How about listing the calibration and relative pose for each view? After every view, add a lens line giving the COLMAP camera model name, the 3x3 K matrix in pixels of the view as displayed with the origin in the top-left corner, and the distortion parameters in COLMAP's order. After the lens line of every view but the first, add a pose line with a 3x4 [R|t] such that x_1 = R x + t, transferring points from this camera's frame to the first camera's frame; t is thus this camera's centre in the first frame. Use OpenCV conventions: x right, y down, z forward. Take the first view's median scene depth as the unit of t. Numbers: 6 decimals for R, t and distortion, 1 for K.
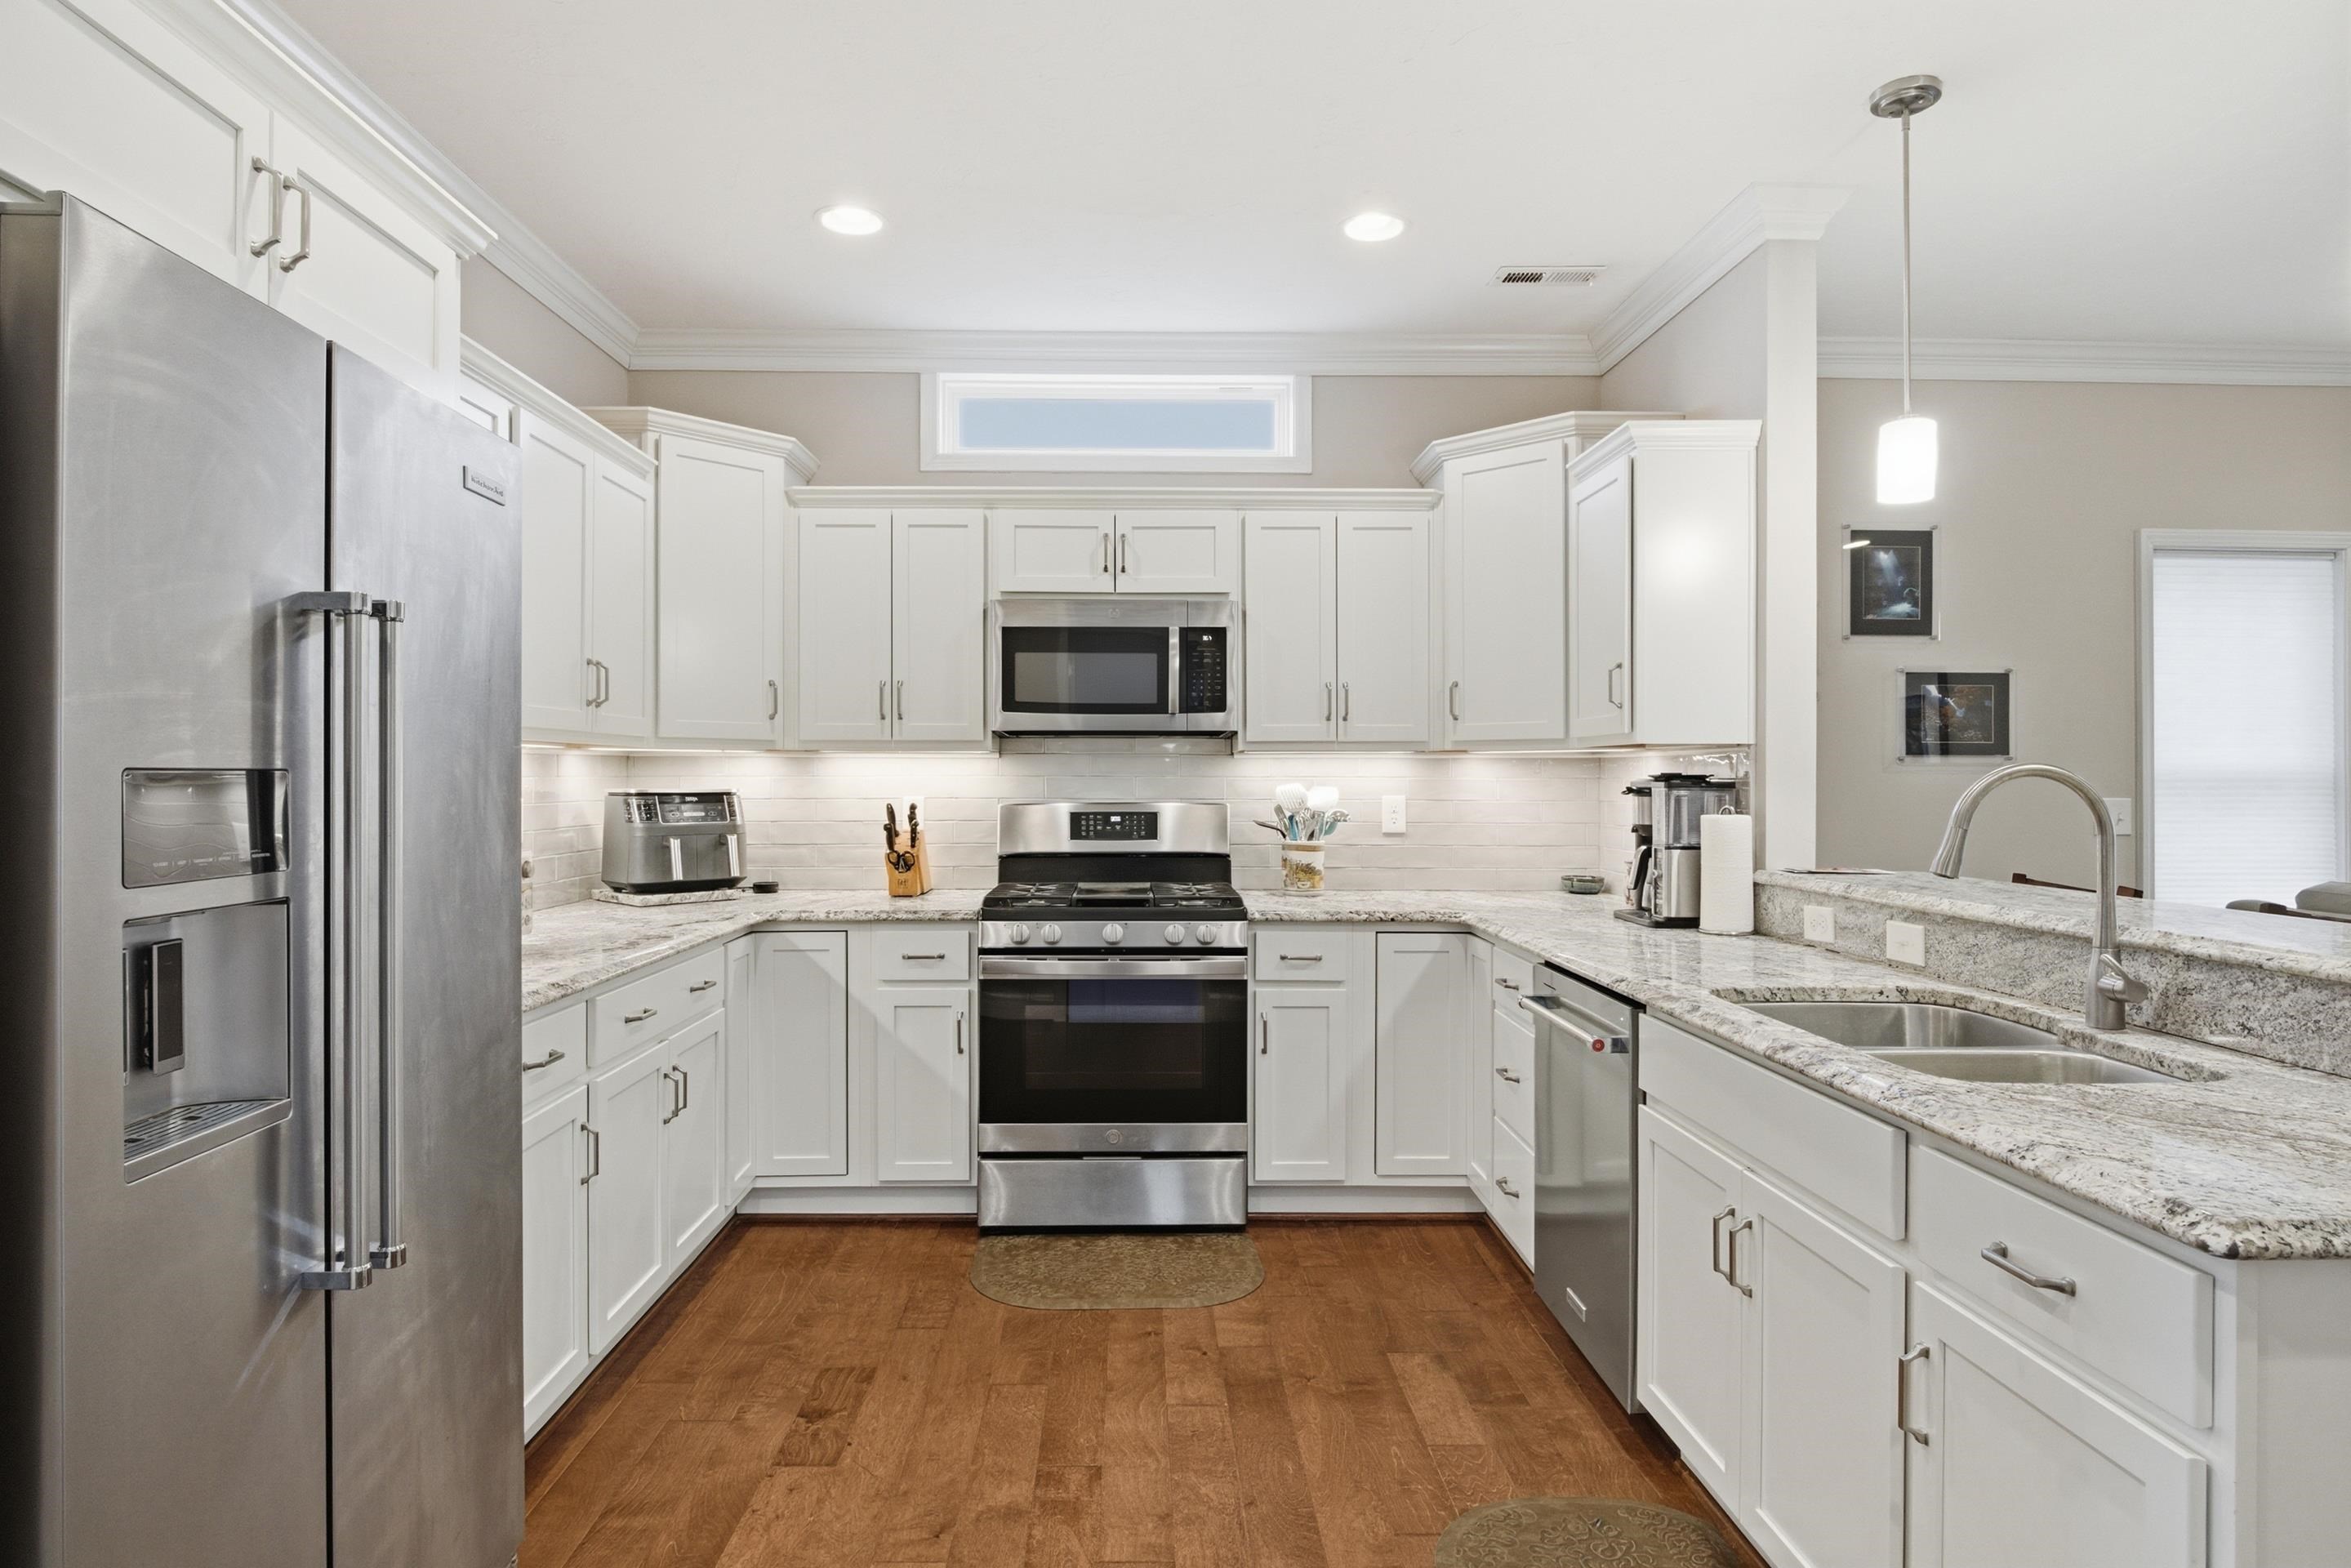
lens RADIAL K [[1272.1, 0, 1139.7], [0, 1272.1, 784.1], [0, 0, 1]] dist [-0.003495, -0.010746]
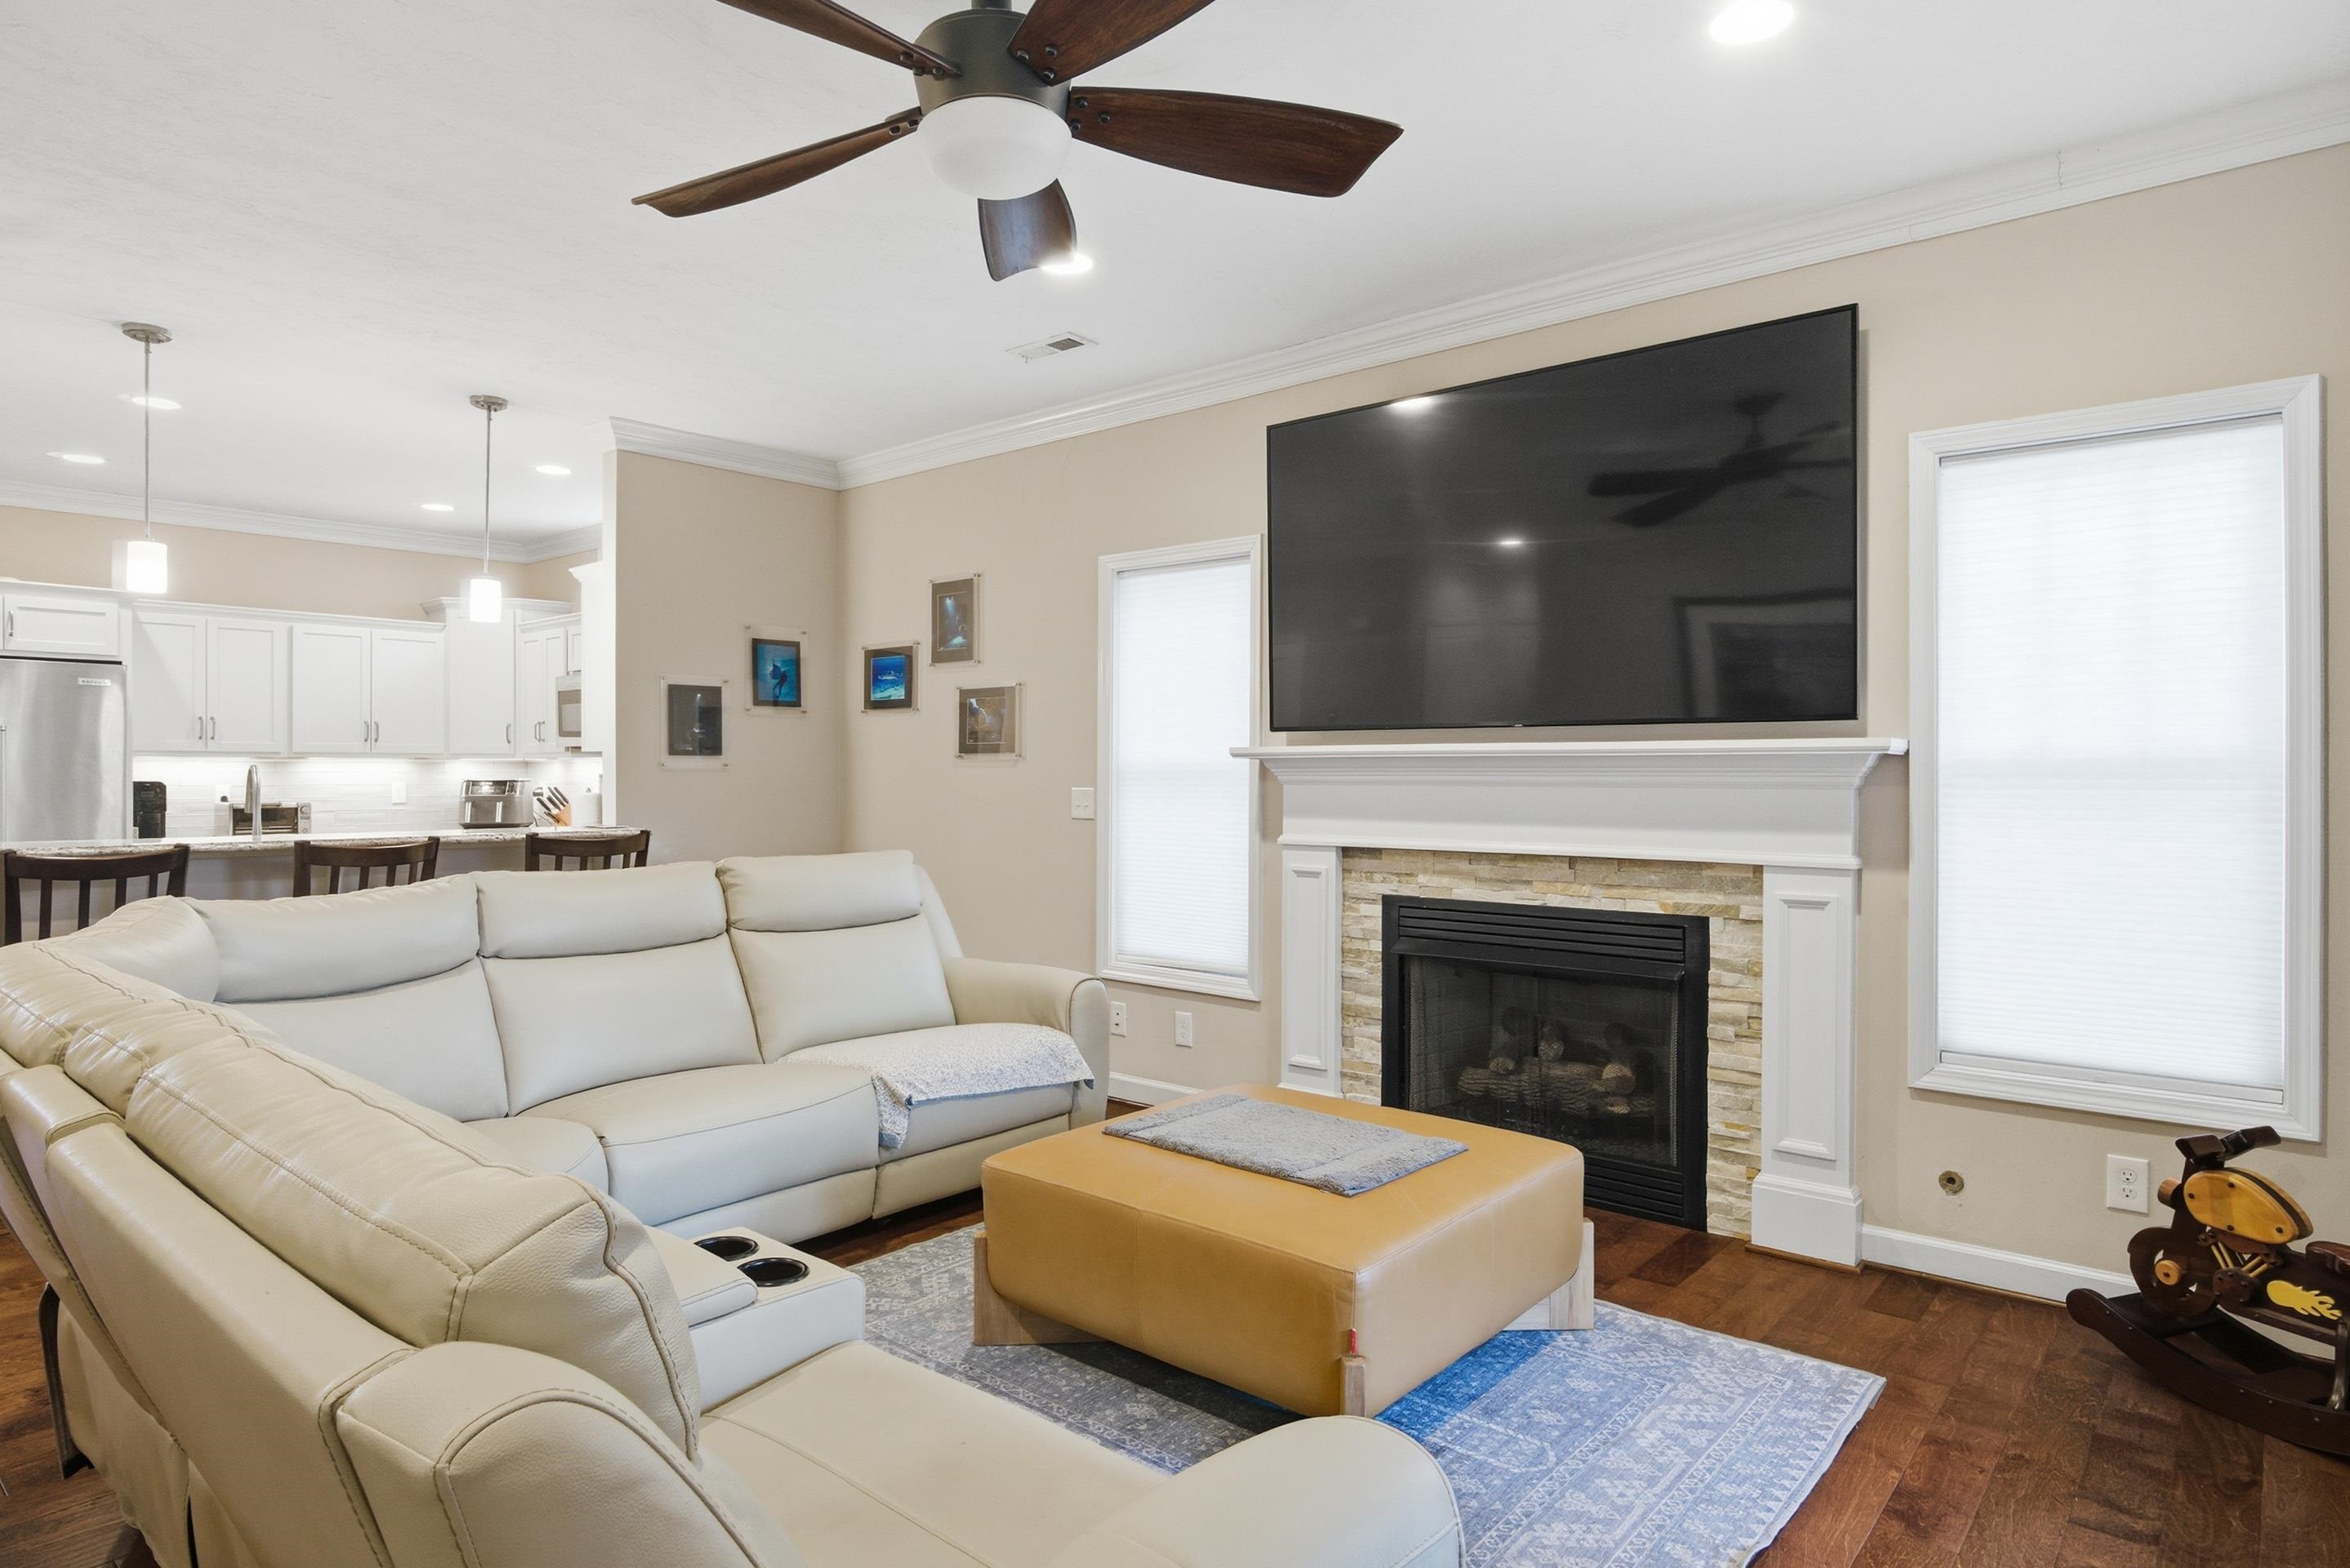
lens RADIAL K [[1332.7, 0, 1175.0], [0, 1332.7, 784.0], [0, 0, 1]] dist [-0.007369, -0.003432]
pose [[0.748147, 0.003174, -0.663525, 1.981541], [-0.002244, 0.999995, 0.002253, 0.005568], [0.663529, -0.000197, 0.748151, 0.153039]]
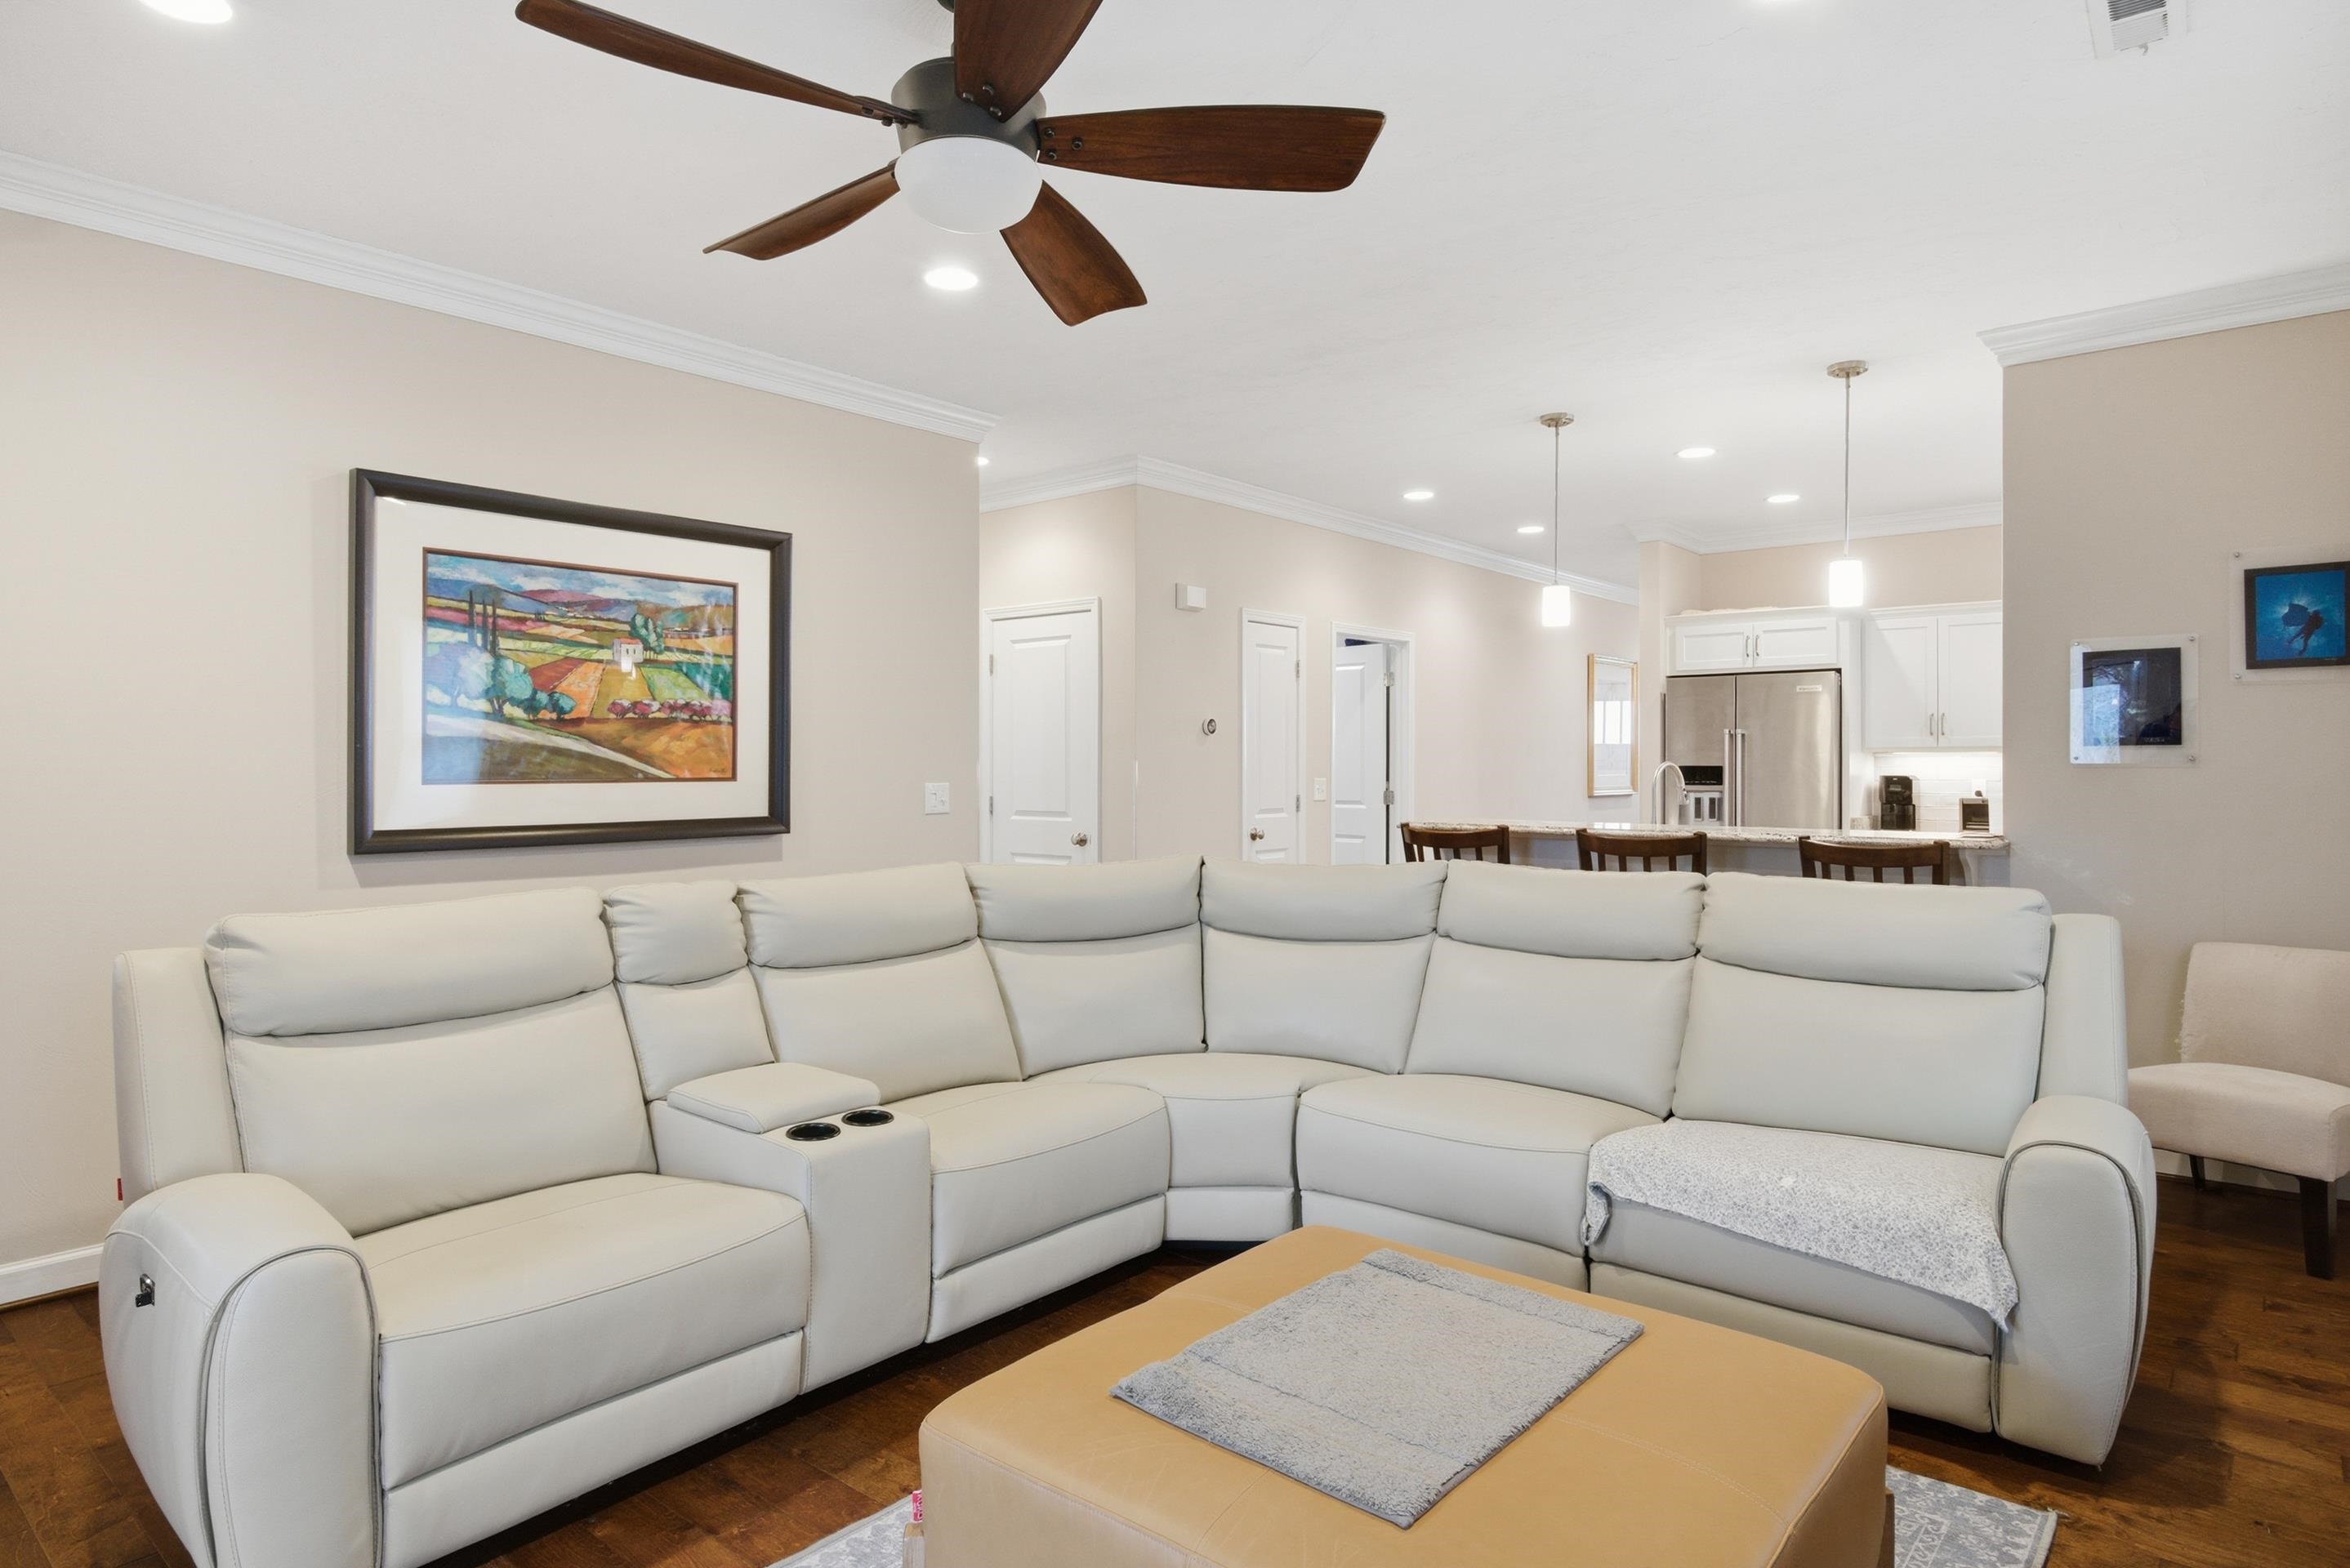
lens RADIAL K [[1332.7, 0, 1175.0], [0, 1332.7, 784.0], [0, 0, 1]] dist [-0.007369, -0.003432]
pose [[-0.652148, 0.008379, -0.758045, 1.907671], [-0.007569, 0.999817, 0.017563, -0.005012], [0.758054, 0.017191, -0.651966, 1.108134]]
